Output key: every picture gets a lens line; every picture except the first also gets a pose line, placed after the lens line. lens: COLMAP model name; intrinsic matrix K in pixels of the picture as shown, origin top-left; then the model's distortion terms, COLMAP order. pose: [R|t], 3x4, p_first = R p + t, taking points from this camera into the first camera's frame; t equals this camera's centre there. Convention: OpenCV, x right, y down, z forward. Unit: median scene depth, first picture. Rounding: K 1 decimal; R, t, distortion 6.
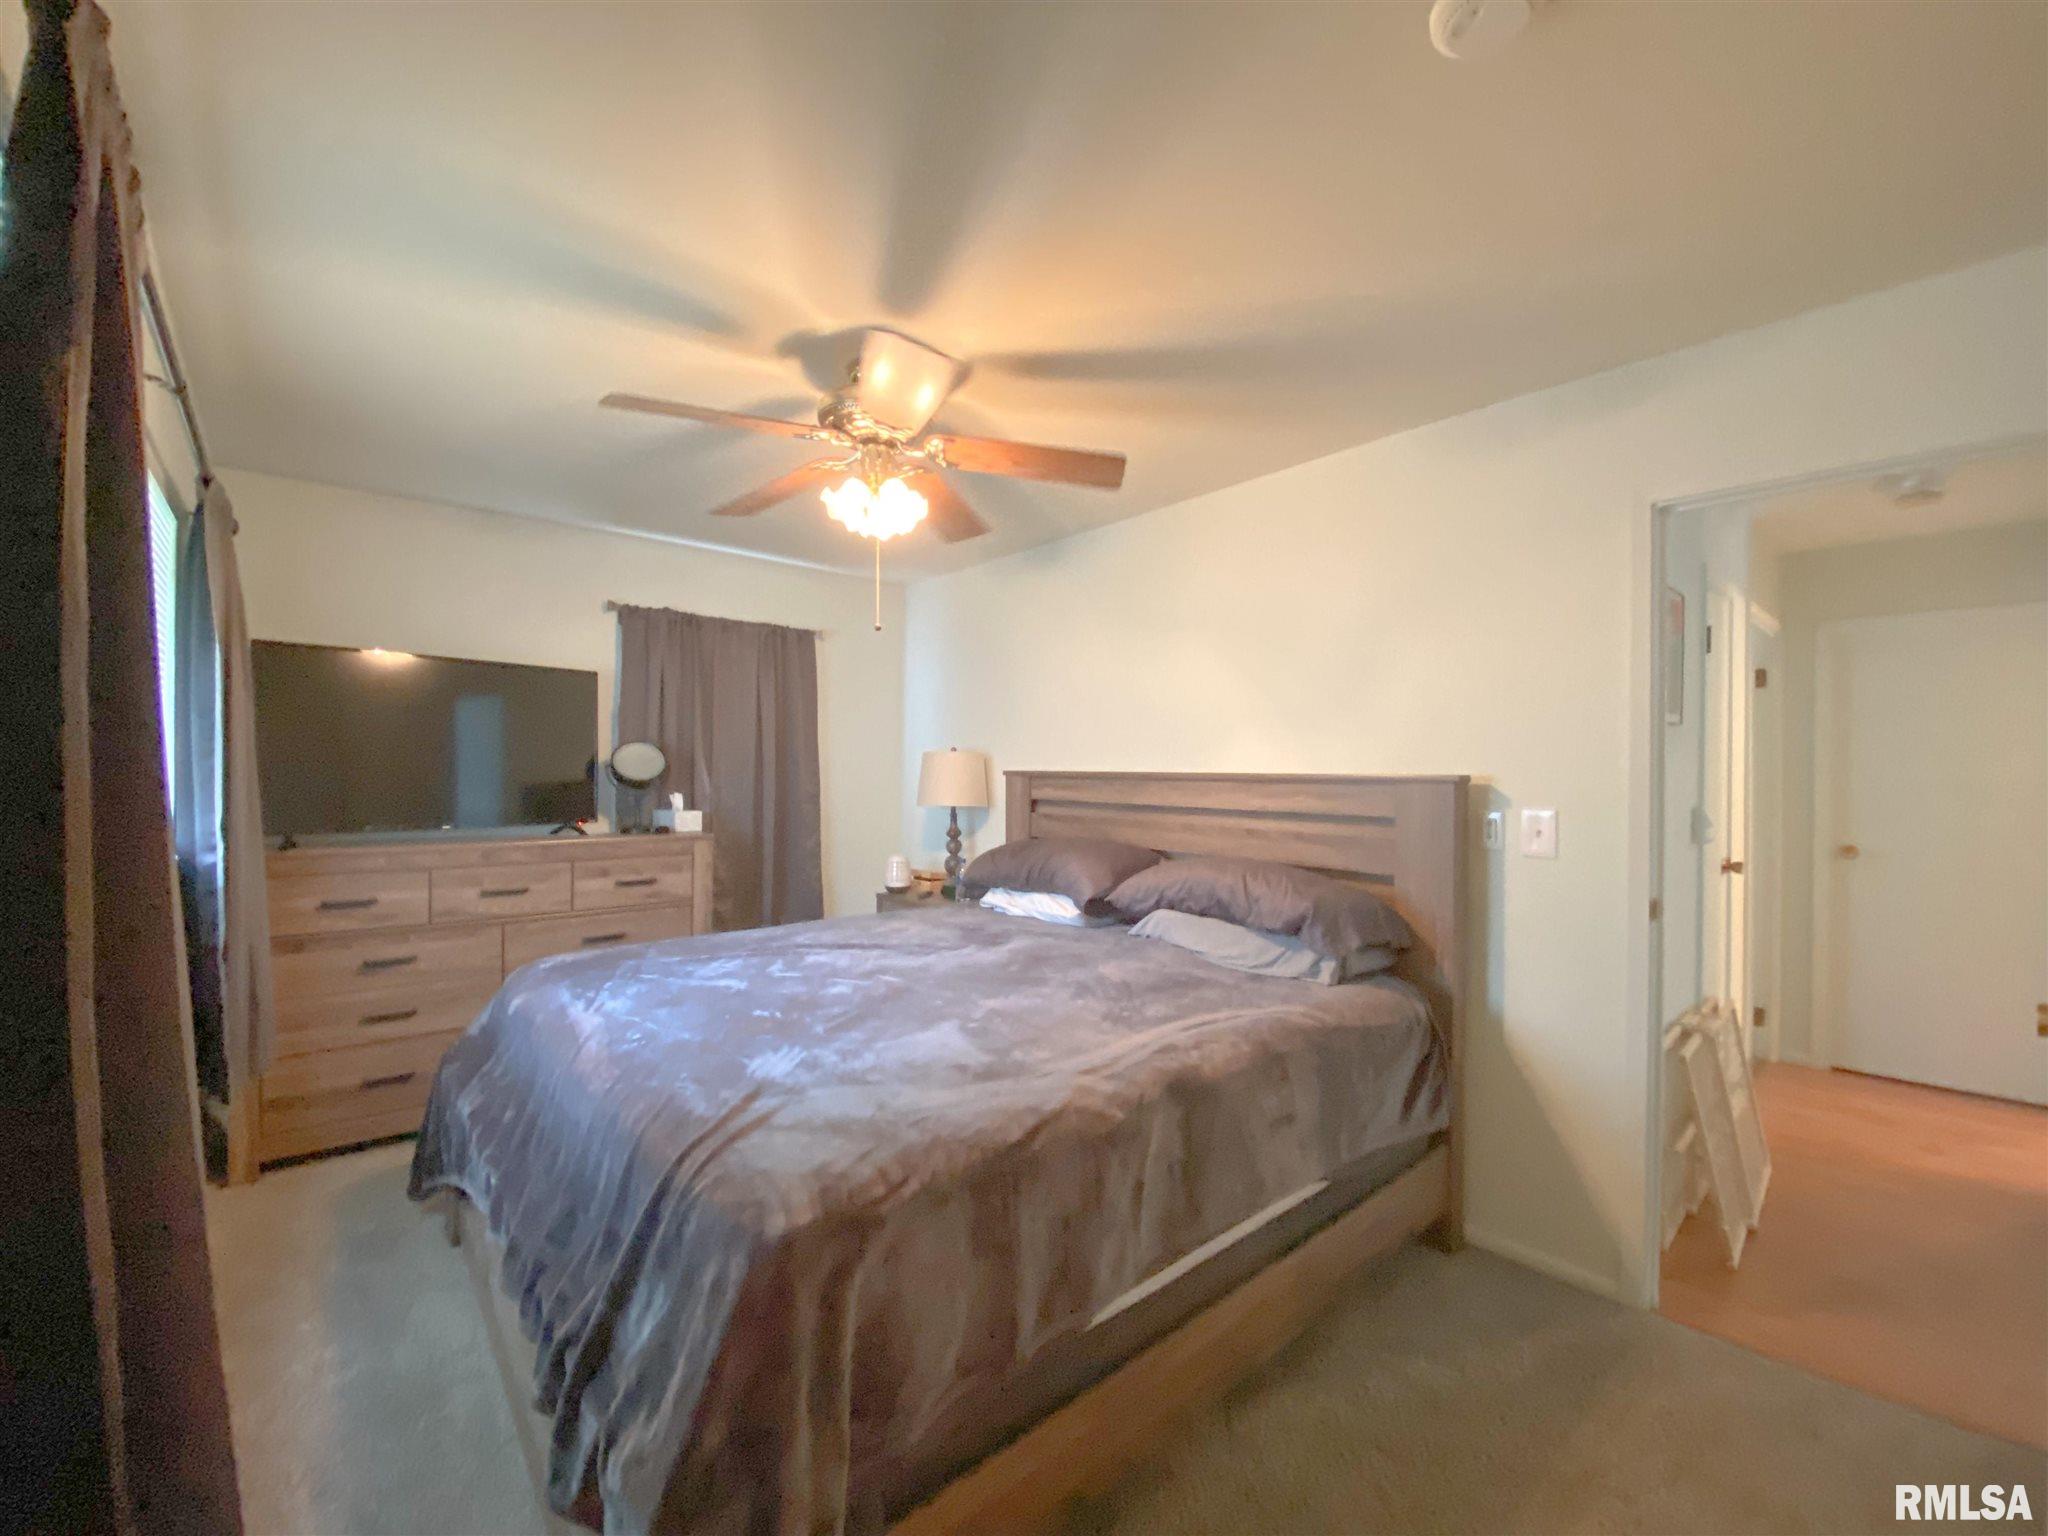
lens RADIAL K [[831.5, 0, 1024.0], [0, 831.5, 768.0], [0, 0, 1]] dist [0.028092, -0.026717]
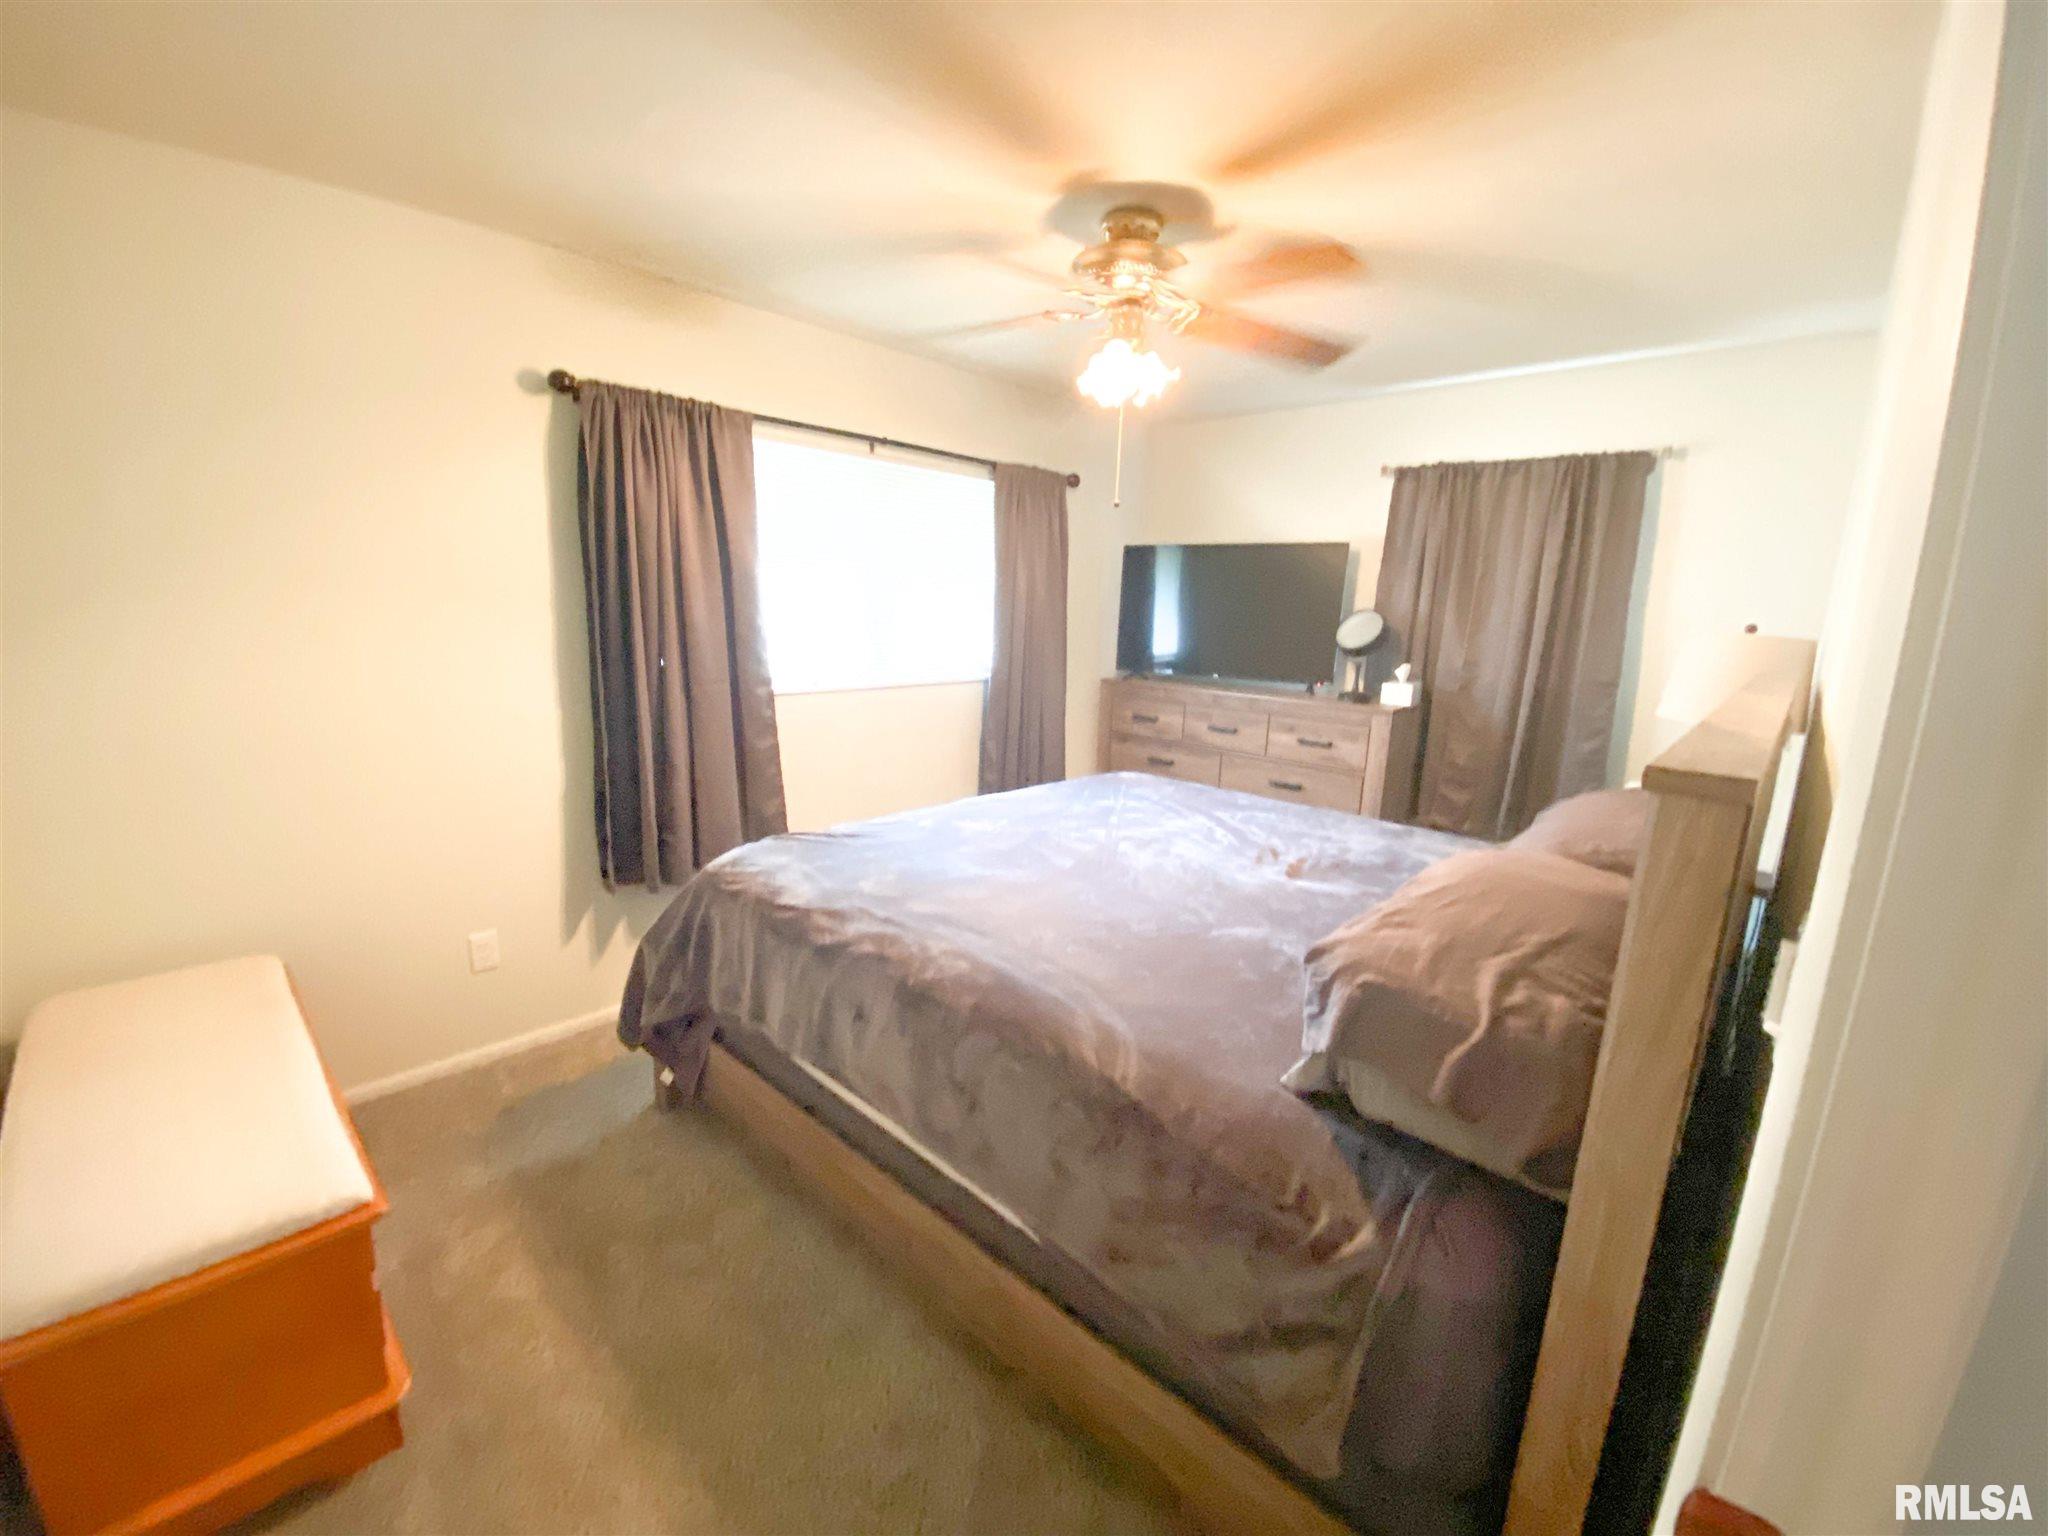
lens RADIAL K [[831.5, 0, 1024.0], [0, 831.5, 768.0], [0, 0, 1]] dist [0.028092, -0.026717]
pose [[0.116857, 0.192867, -0.974242, 0.558735], [-0.032202, 0.981183, 0.190378, -0.024812], [0.992627, 0.009125, 0.120868, 0.511704]]
